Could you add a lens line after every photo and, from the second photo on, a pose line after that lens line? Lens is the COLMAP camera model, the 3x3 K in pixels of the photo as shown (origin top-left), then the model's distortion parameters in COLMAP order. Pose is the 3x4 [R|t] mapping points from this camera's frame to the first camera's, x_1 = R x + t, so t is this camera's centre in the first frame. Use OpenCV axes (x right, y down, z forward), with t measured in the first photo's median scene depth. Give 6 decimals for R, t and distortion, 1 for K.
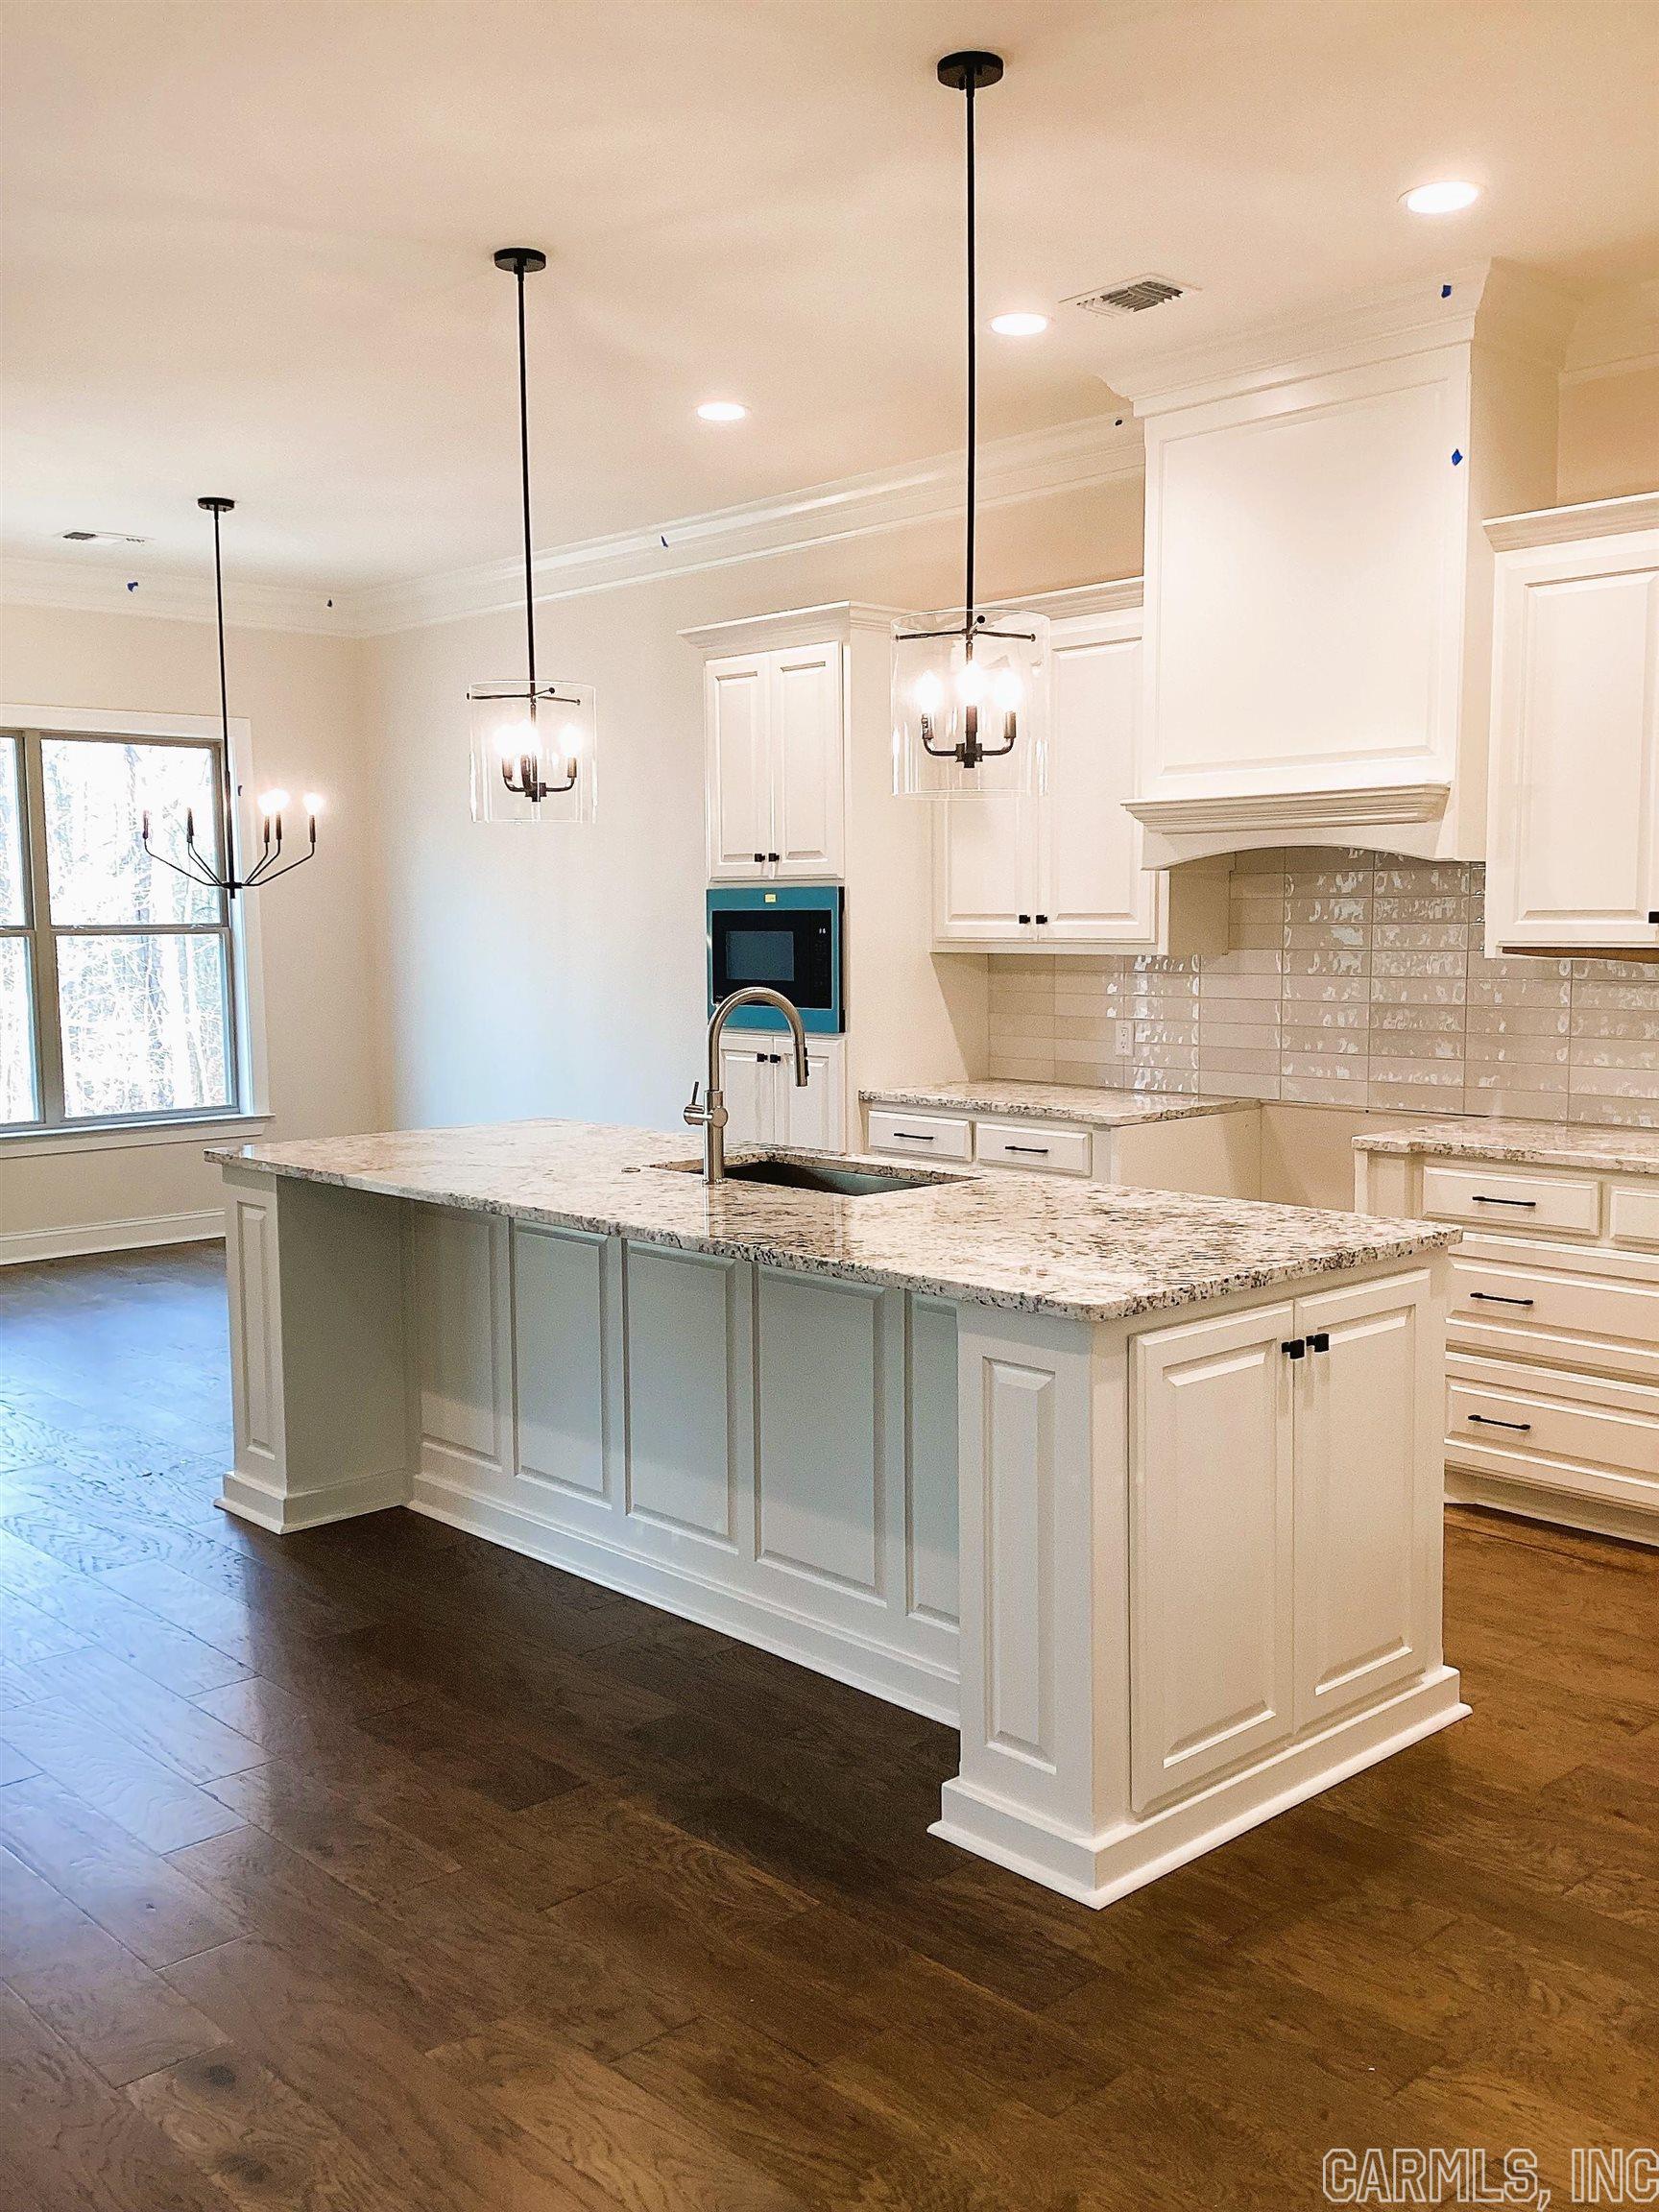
lens RADIAL K [[1980.0, 0, 829.5], [0, 1980.0, 1106.0], [0, 0, 1]] dist [0.063240, -0.007182]
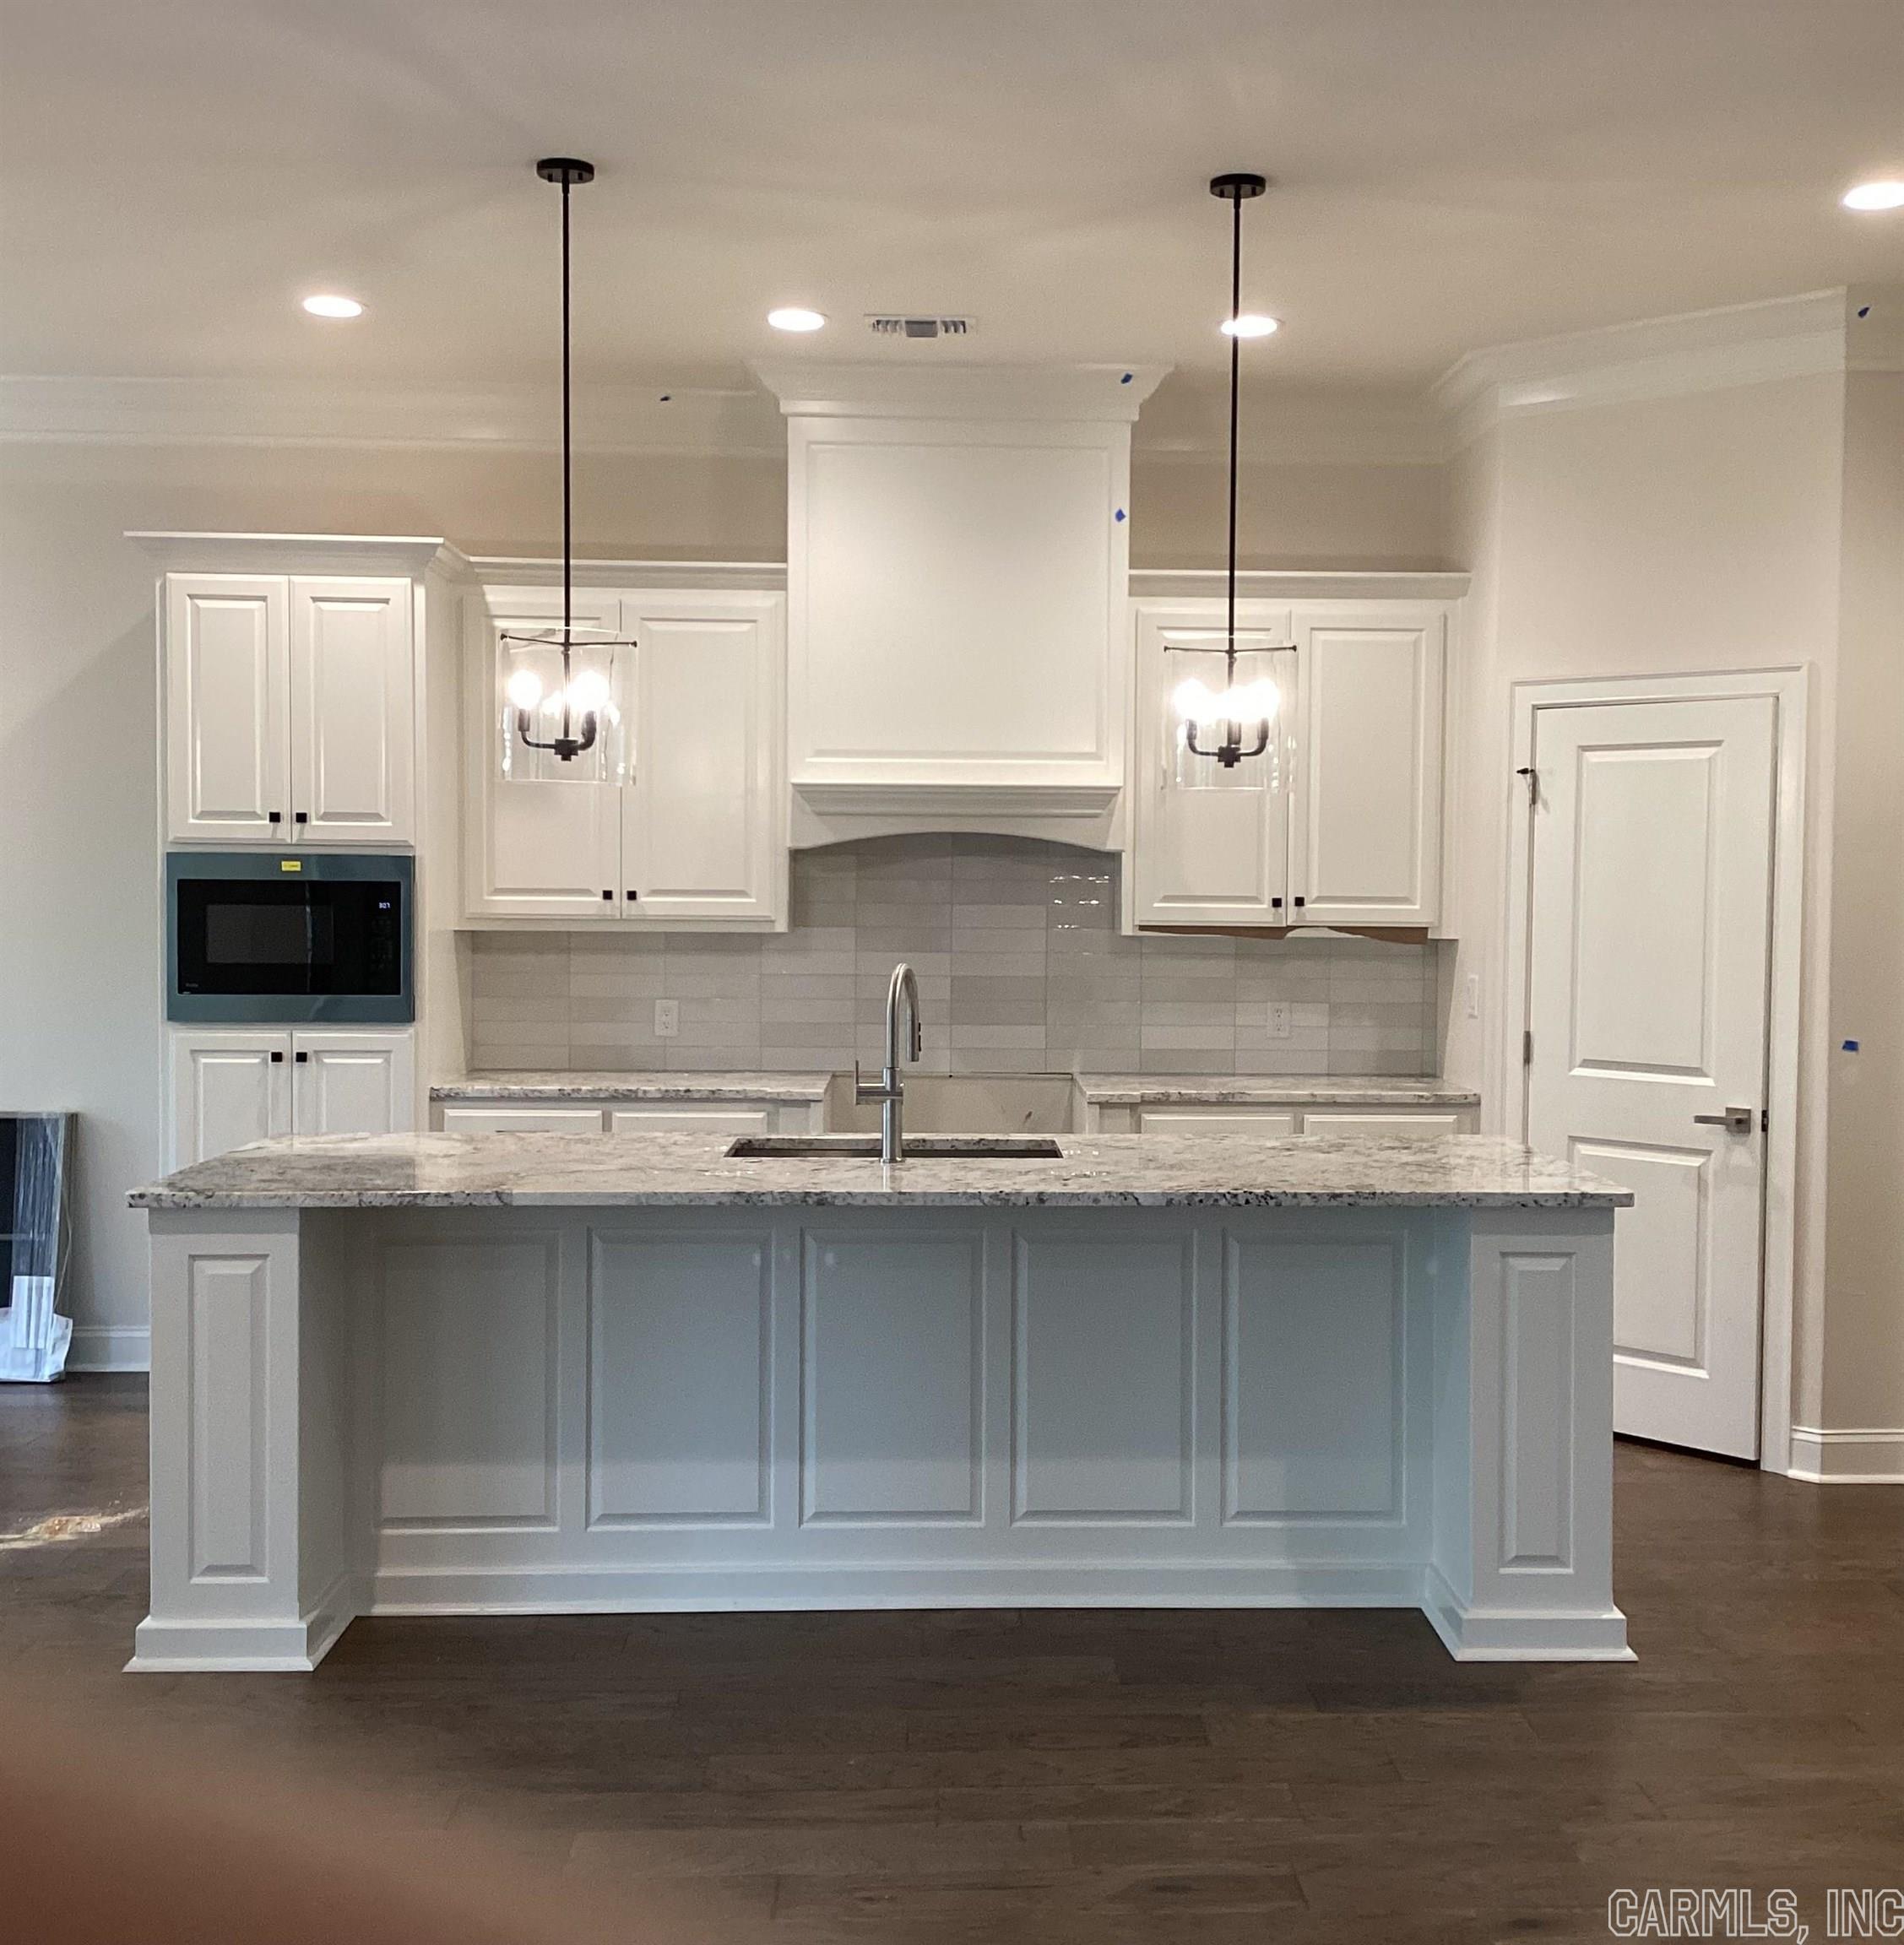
lens RADIAL K [[2315.6, 0, 1015.9], [0, 2315.6, 977.5], [0, 0, 1]] dist [0.054076, 0.033173]
pose [[0.648592, -0.015876, 0.760971, -0.675092], [0.060541, 0.997691, -0.030786, -0.010234], [-0.758725, 0.066037, 0.648055, 0.152912]]
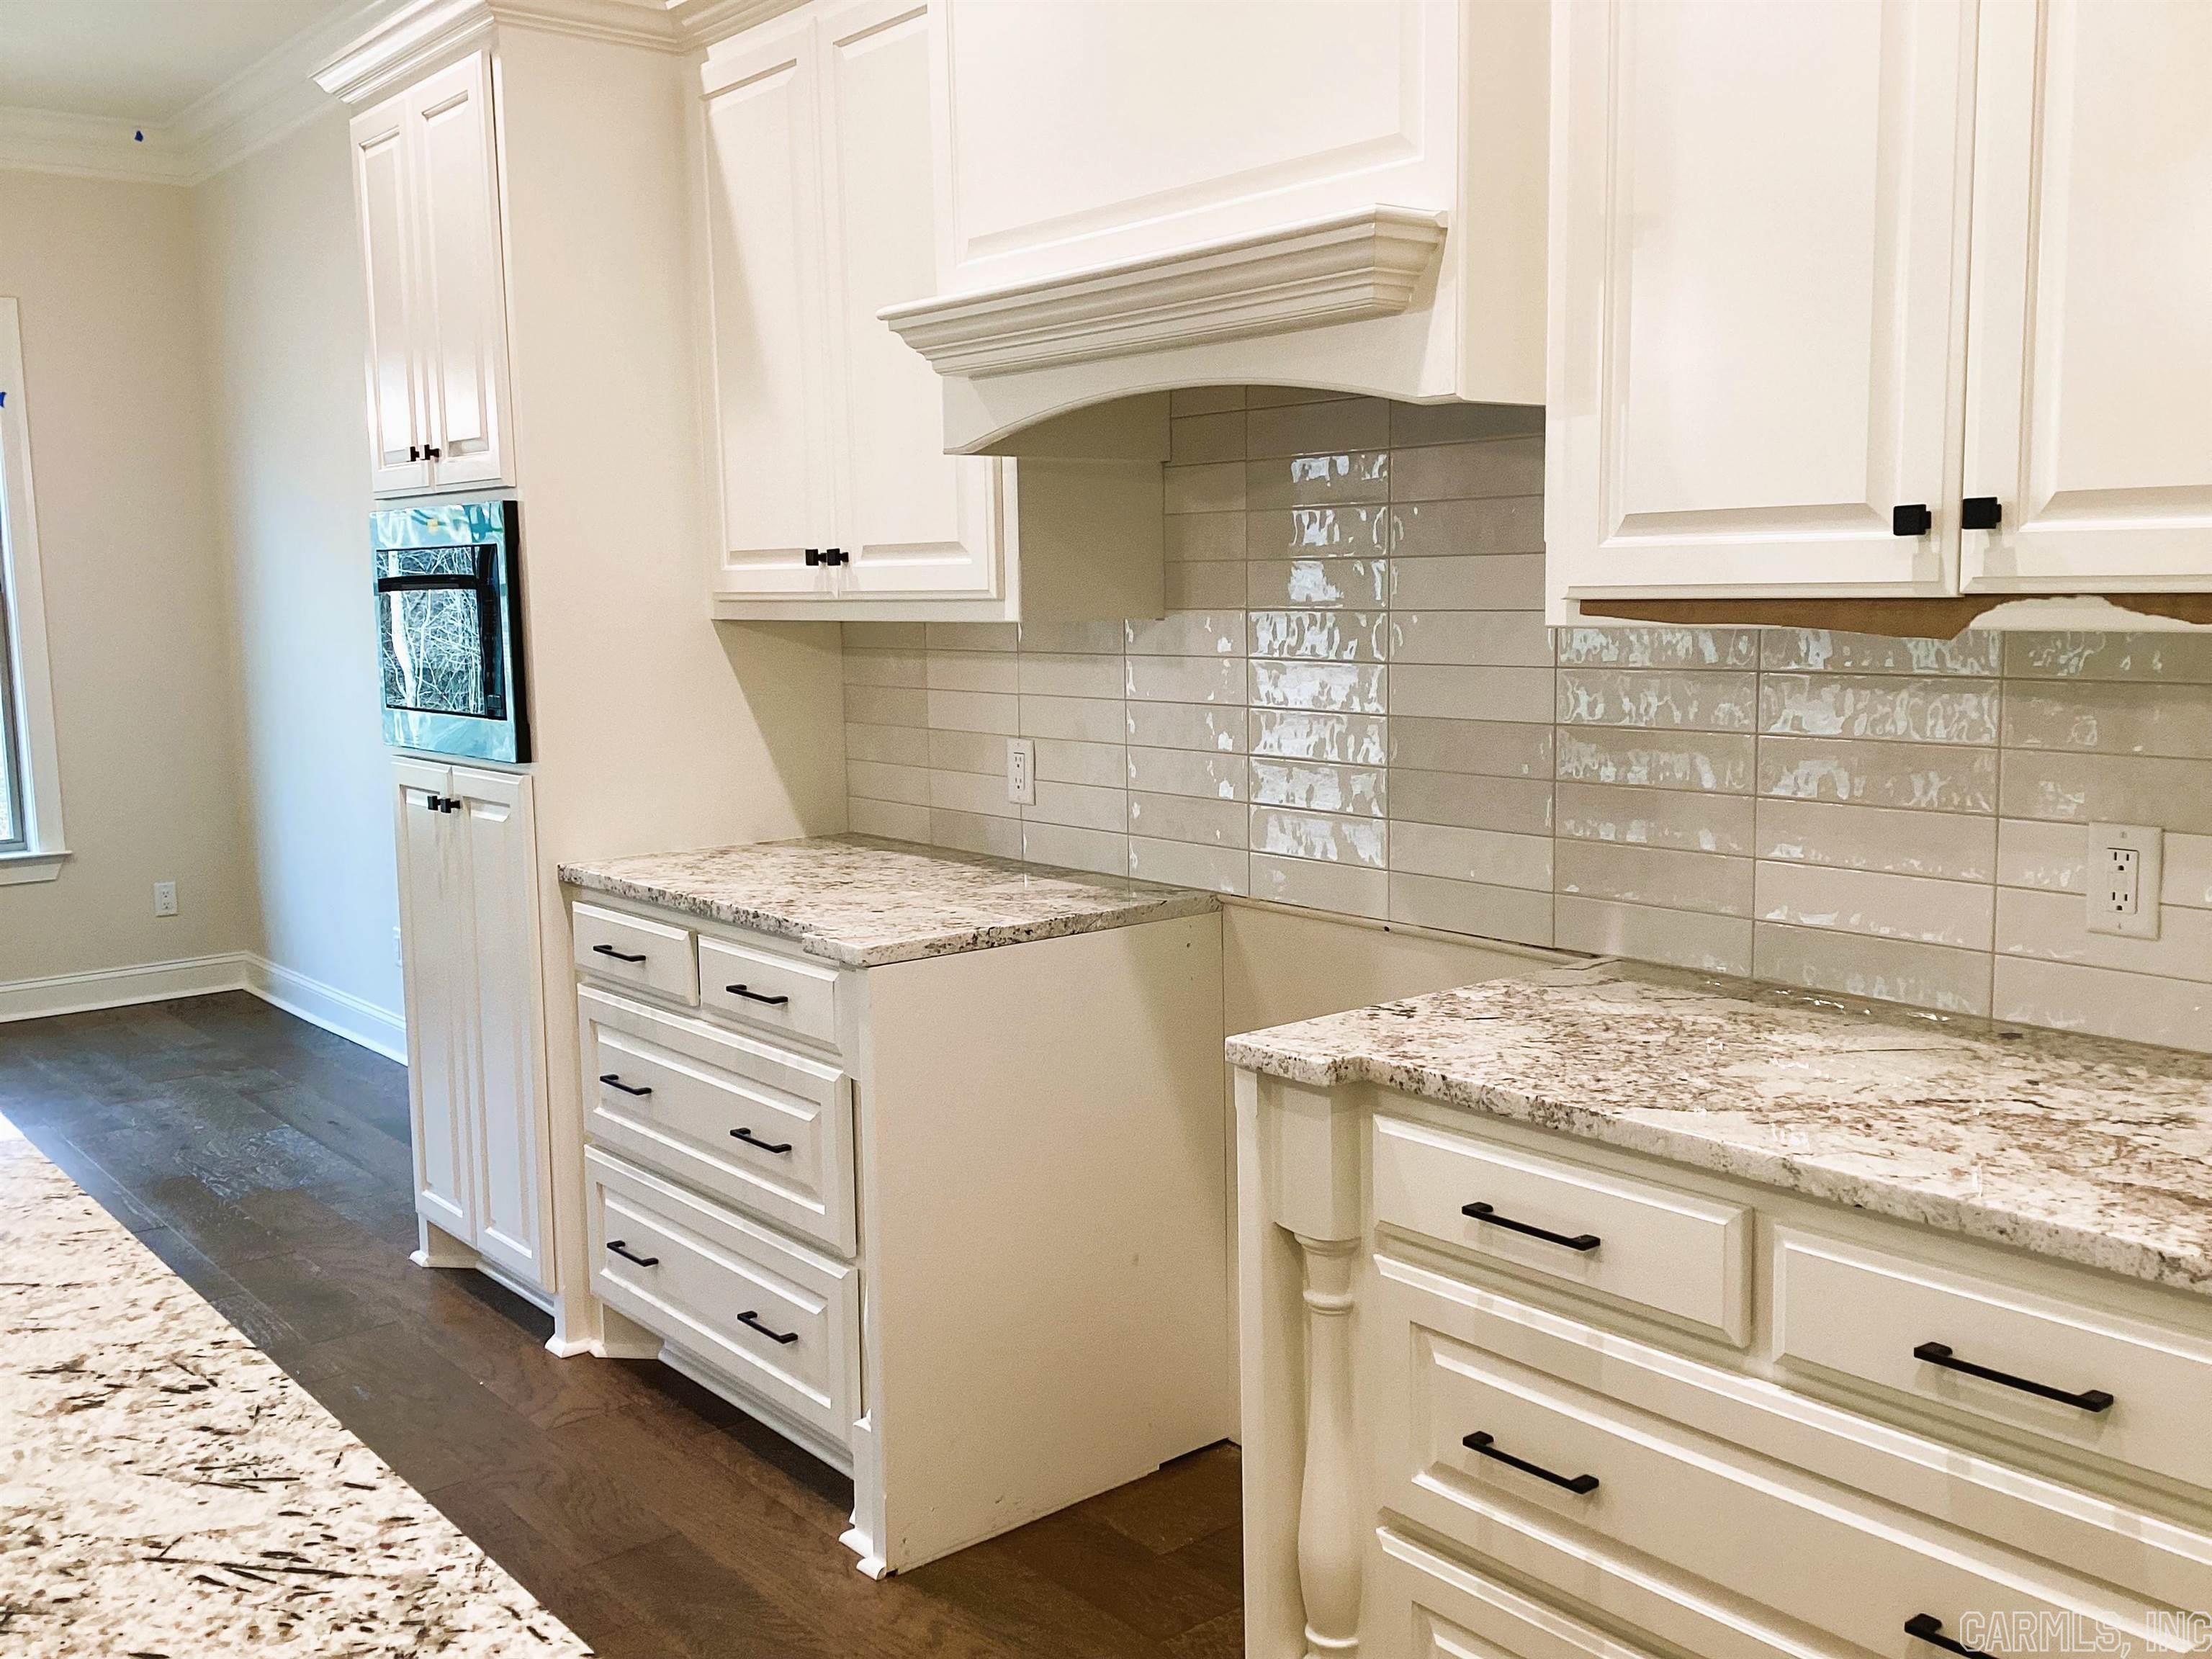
lens RADIAL K [[1994.3, 0, 1105.4], [0, 1994.3, 816.4], [0, 0, 1]] dist [0.108179, -0.171046]
pose [[0.997948, -0.001613, -0.064015, 0.234241], [0.002904, 0.999794, 0.020081, -0.036940], [0.063969, -0.020225, 0.997747, 0.494747]]
